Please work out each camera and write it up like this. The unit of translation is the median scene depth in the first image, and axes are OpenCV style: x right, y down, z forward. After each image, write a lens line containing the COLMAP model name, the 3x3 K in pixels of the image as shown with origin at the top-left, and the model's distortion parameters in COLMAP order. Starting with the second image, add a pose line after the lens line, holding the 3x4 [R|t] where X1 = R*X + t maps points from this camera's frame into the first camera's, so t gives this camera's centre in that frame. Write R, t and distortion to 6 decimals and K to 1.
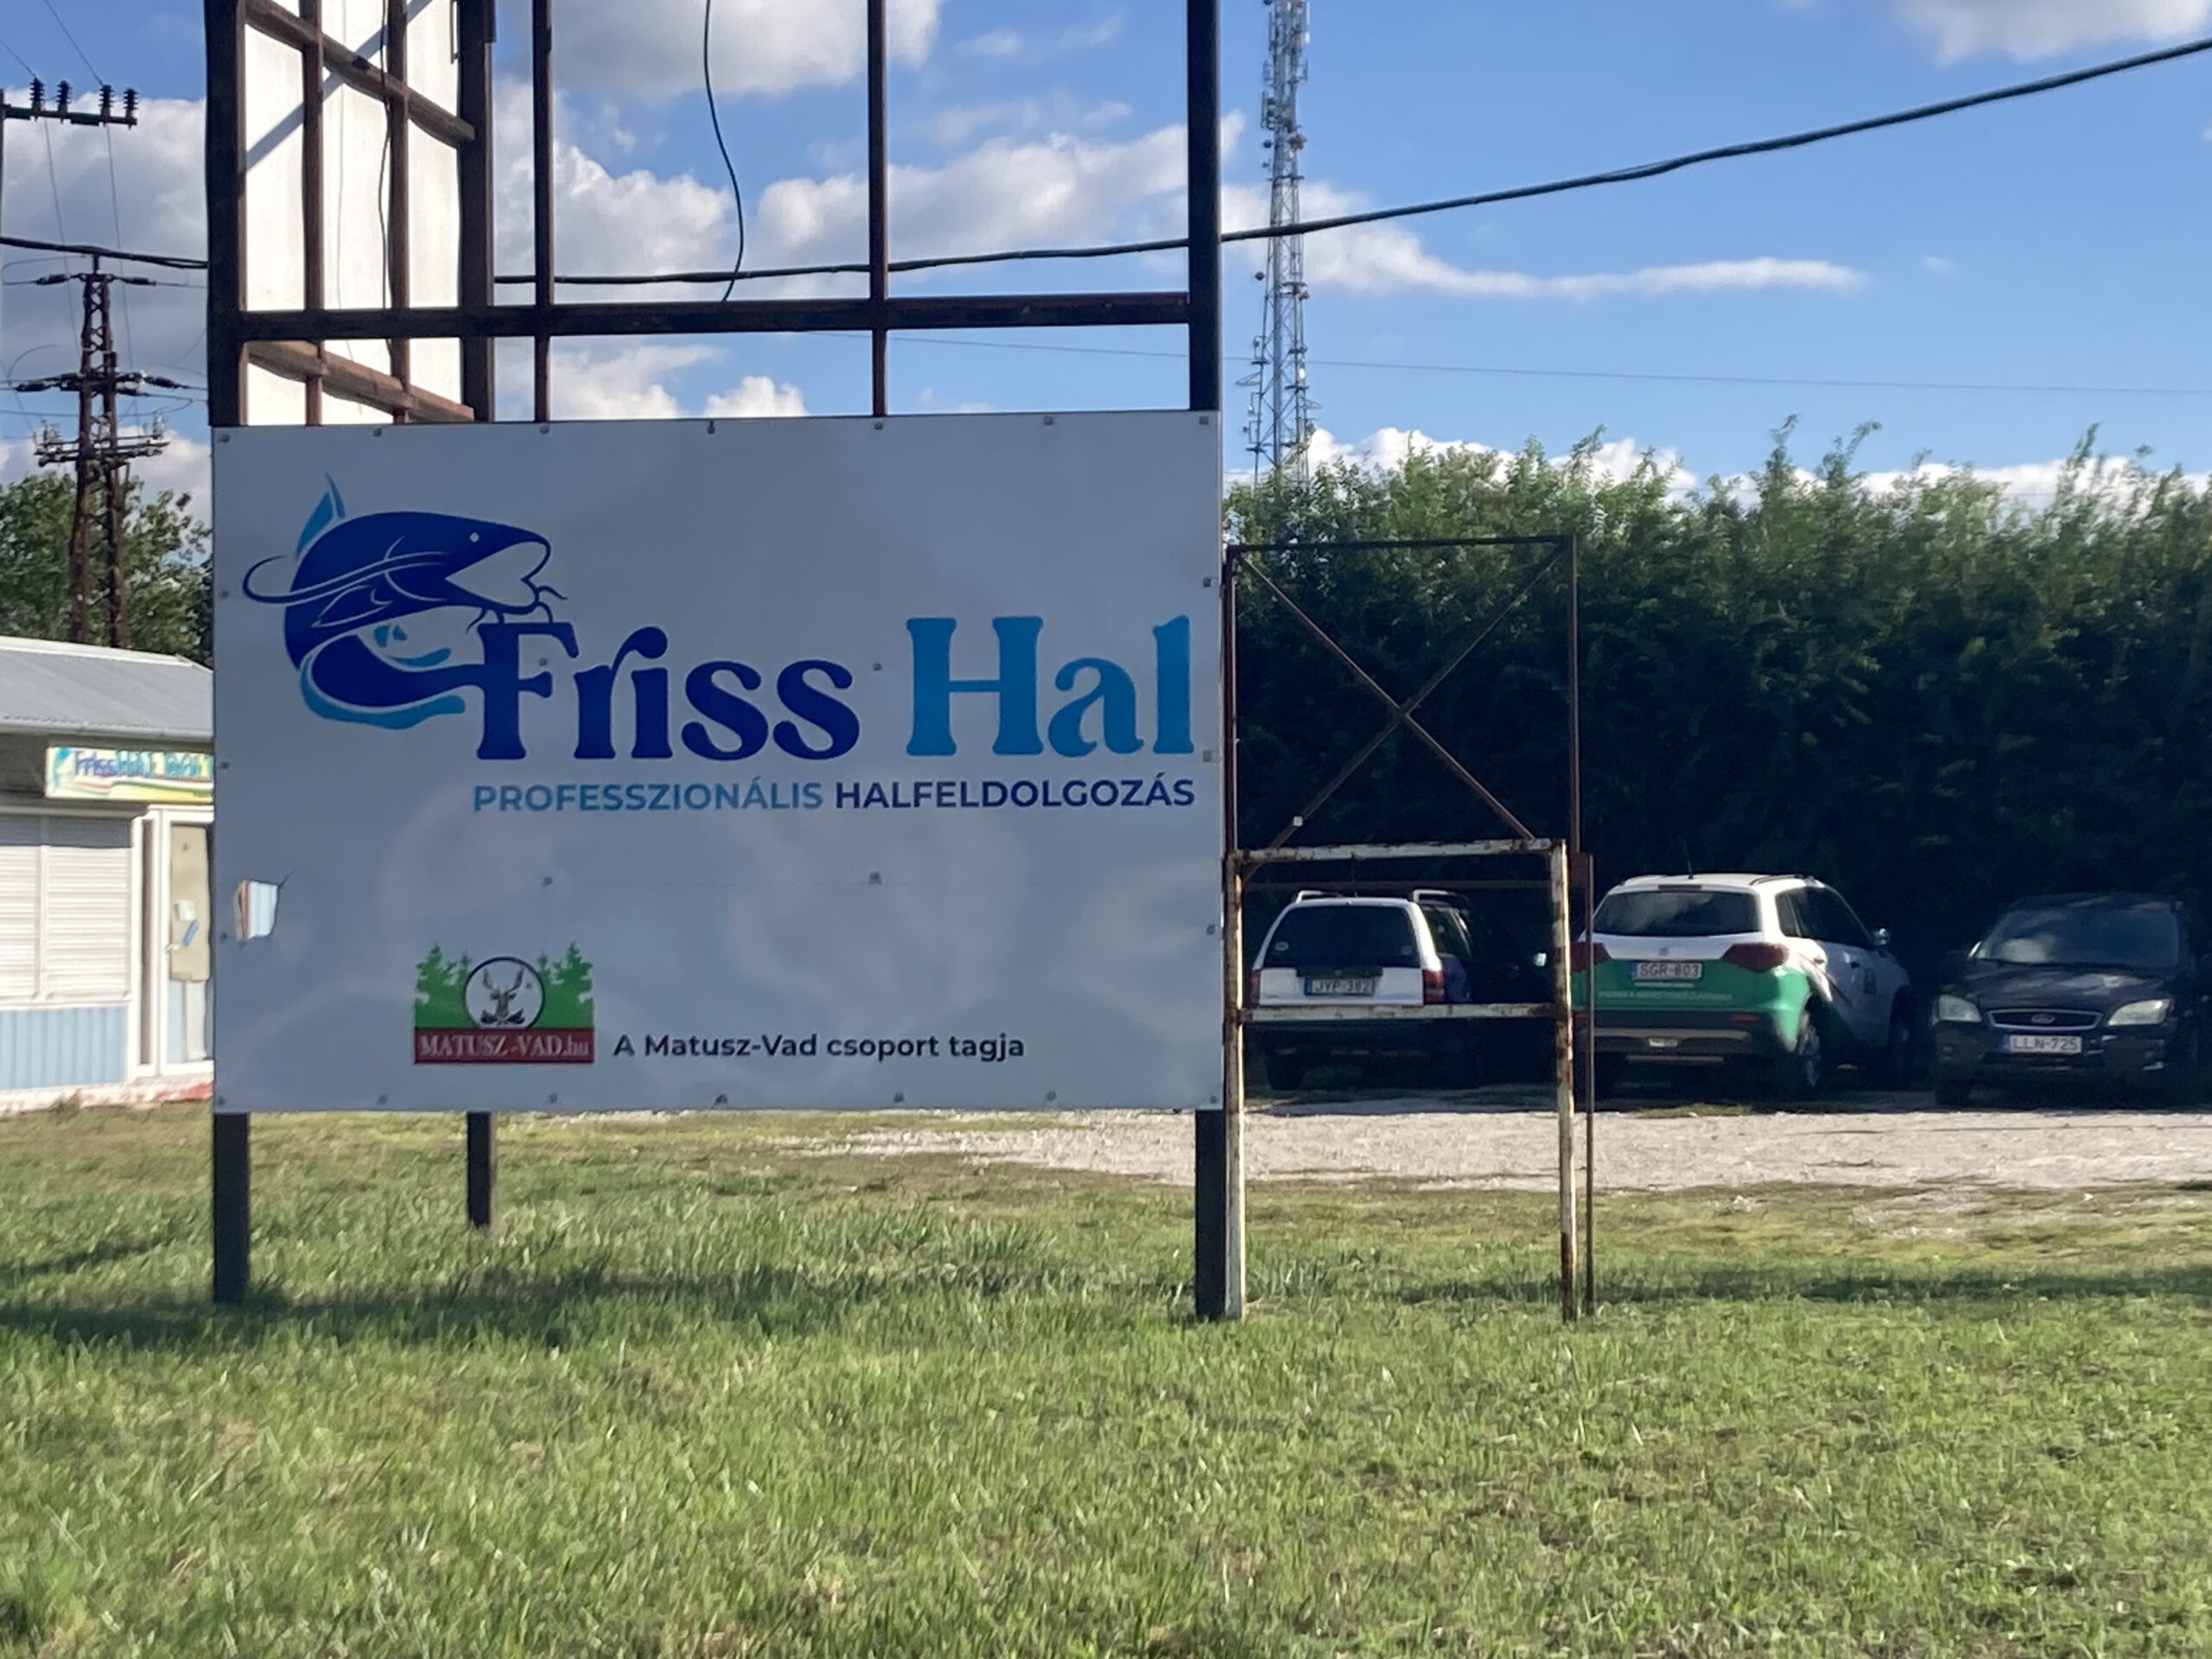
lens RADIAL K [[4649.9, 0, 1074.0], [0, 4649.9, 716.7], [0, 0, 1]] dist [0.287170, -1.639392]
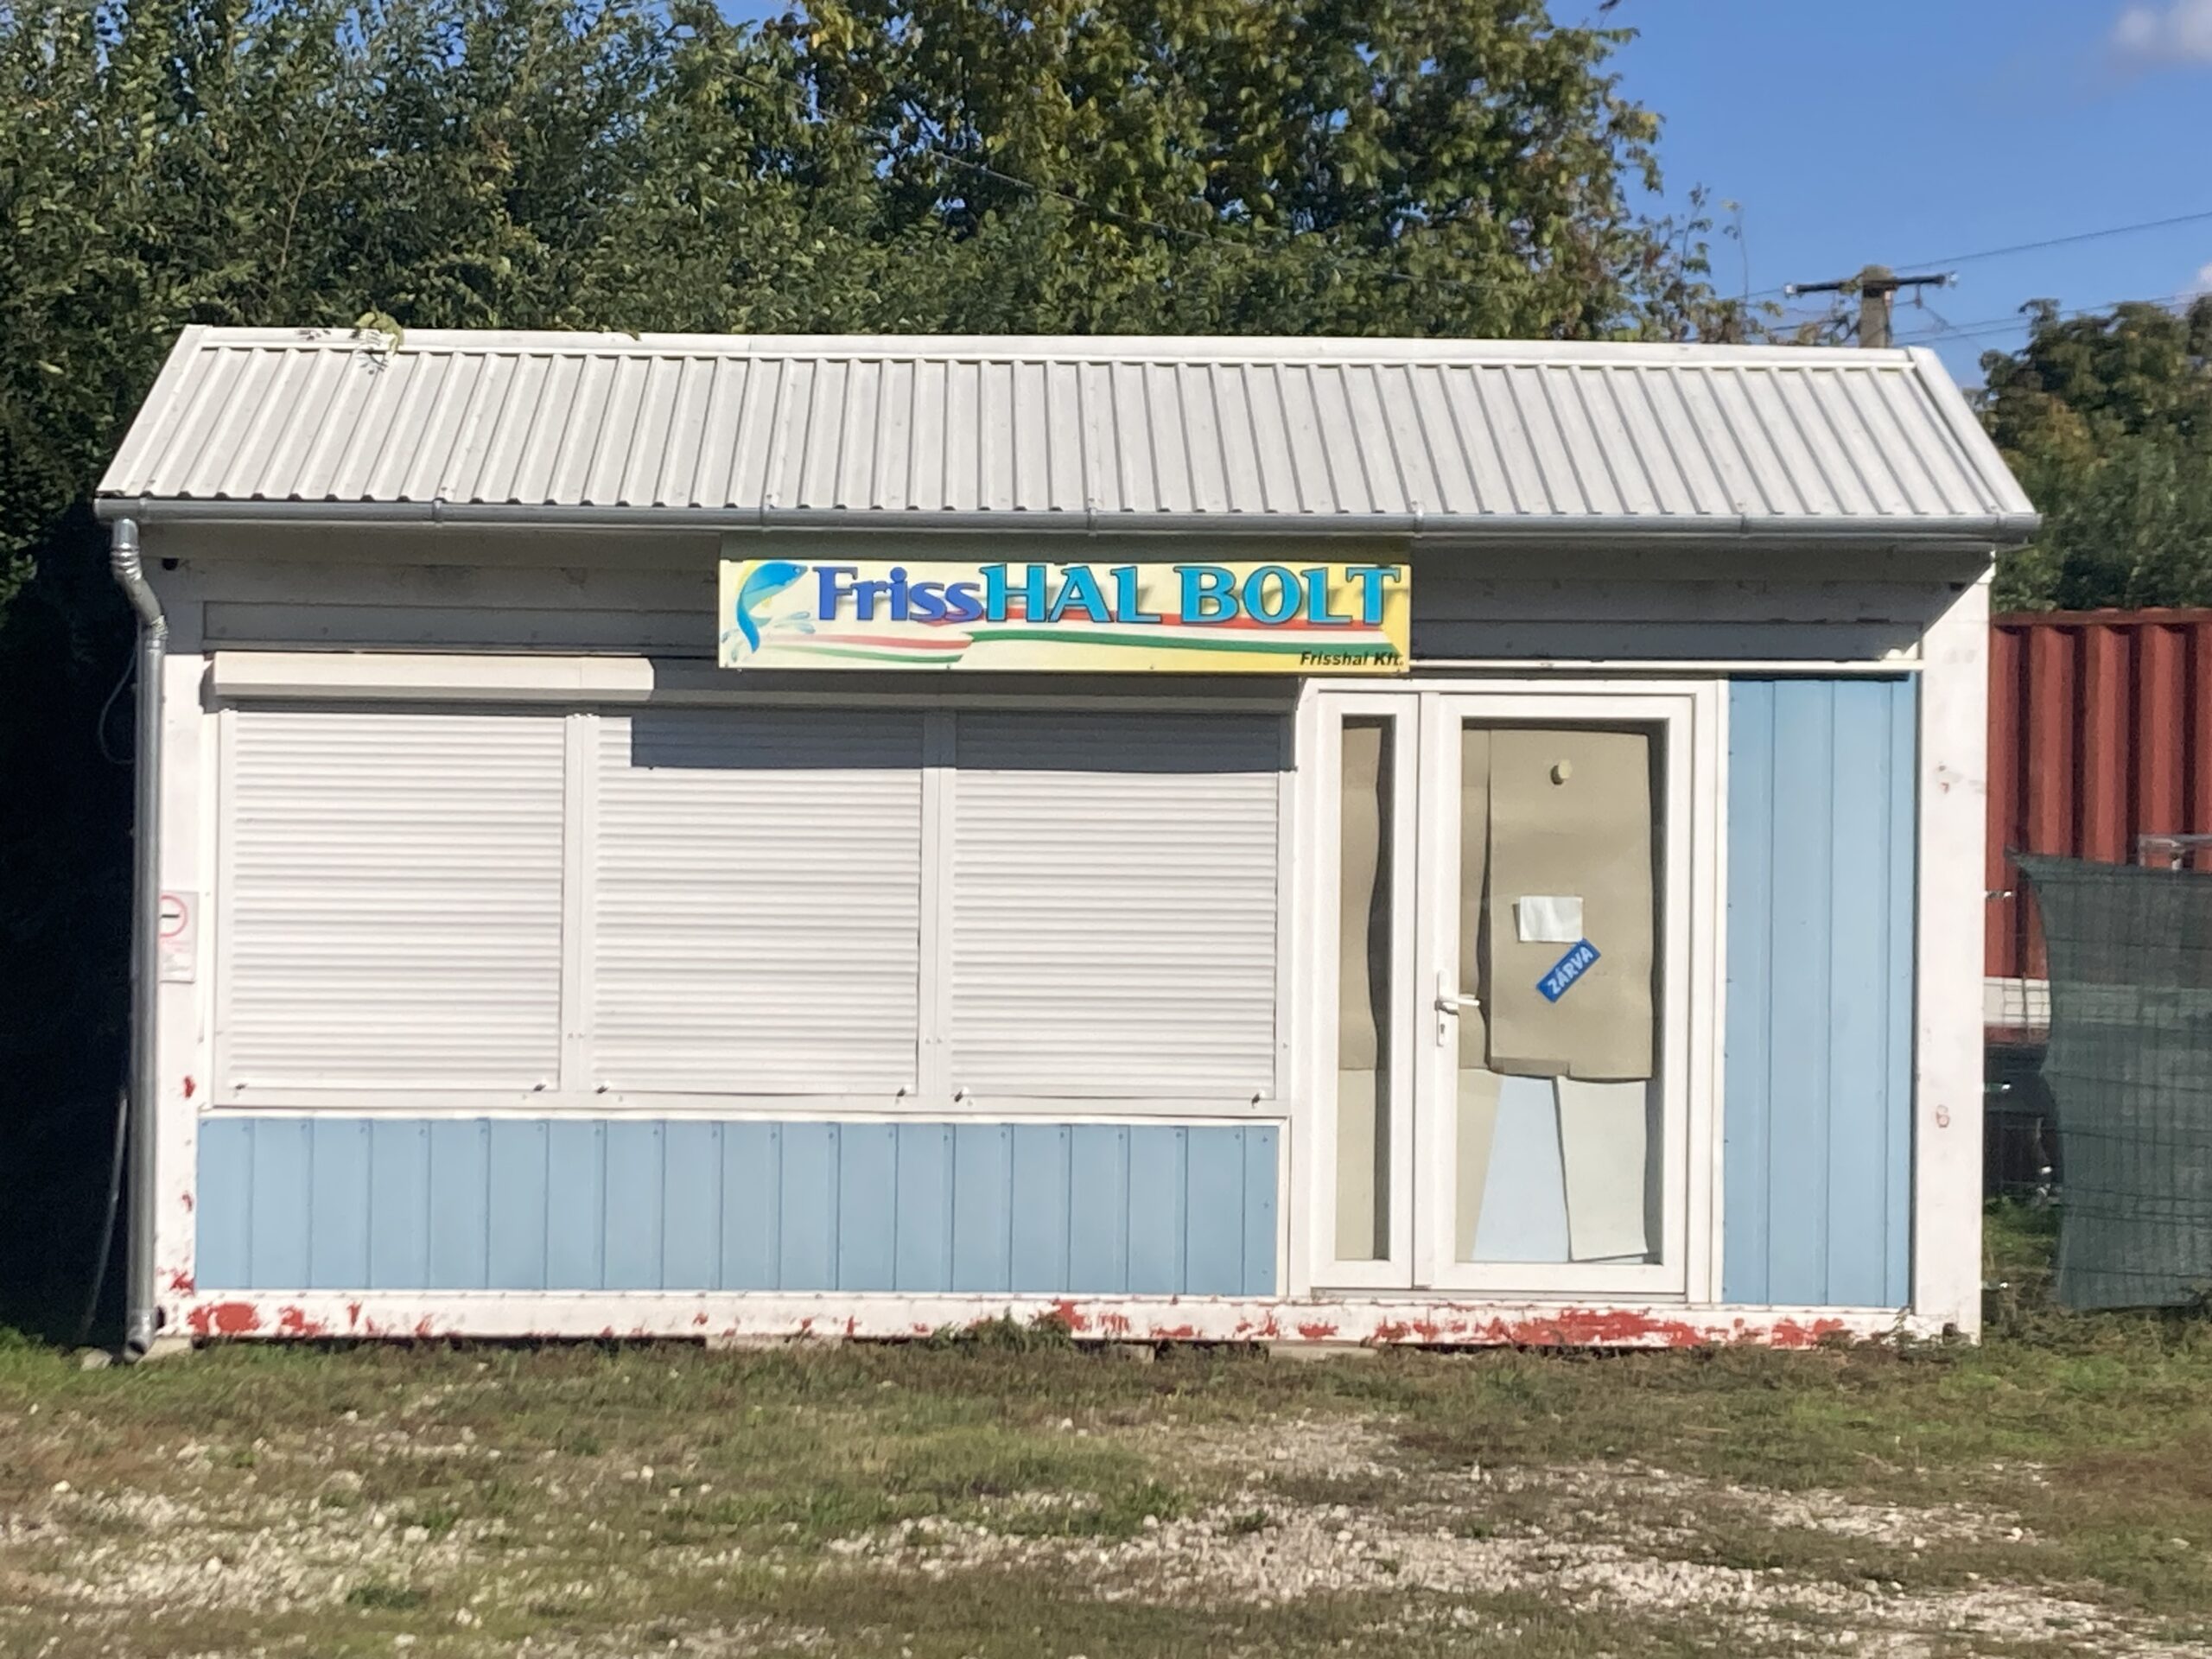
lens RADIAL K [[4649.9, 0, 1074.0], [0, 4649.9, 716.7], [0, 0, 1]] dist [0.287170, -1.639392]
pose [[0.364296, -0.003249, -0.931277, 0.211231], [0.028030, 0.999579, 0.007478, 0.018454], [0.930861, -0.028828, 0.364234, 0.824849]]
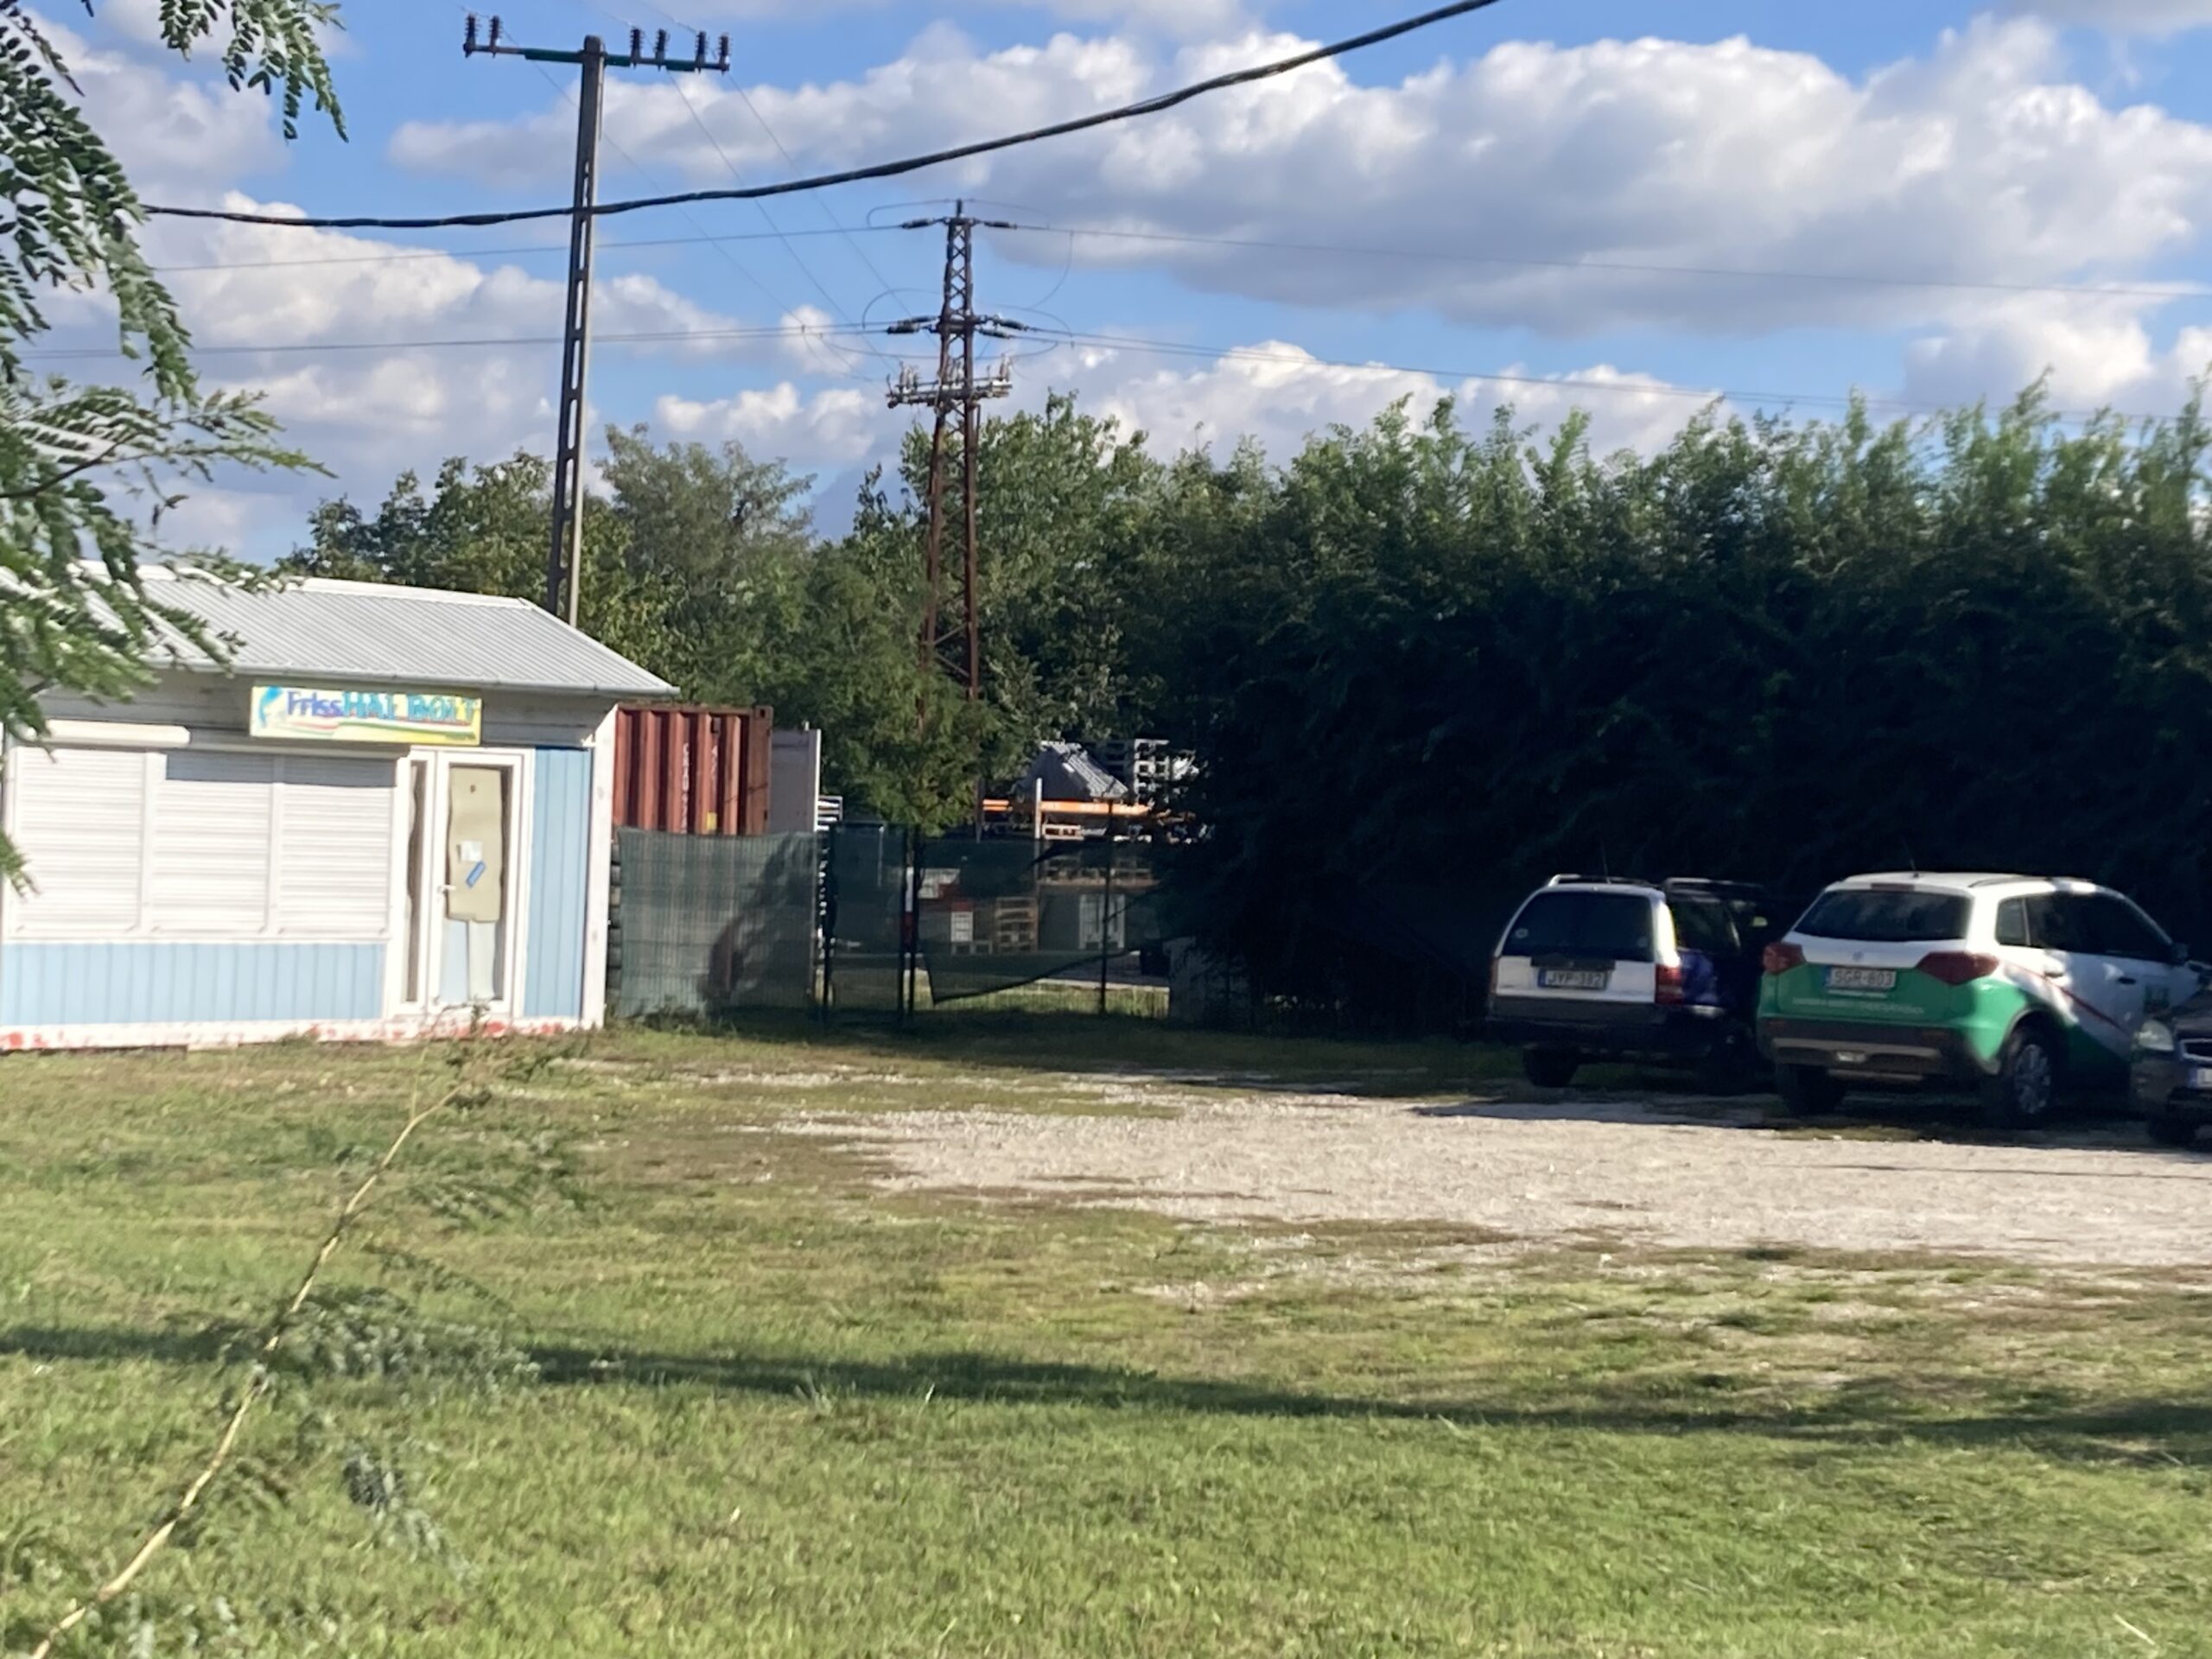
lens RADIAL K [[4649.9, 0, 1074.0], [0, 4649.9, 716.7], [0, 0, 1]] dist [0.287170, -1.639392]
pose [[0.953146, 0.027213, -0.301284, 0.244267], [-0.023106, 0.999585, 0.017186, -0.008147], [0.301627, -0.009419, 0.953380, 0.083709]]
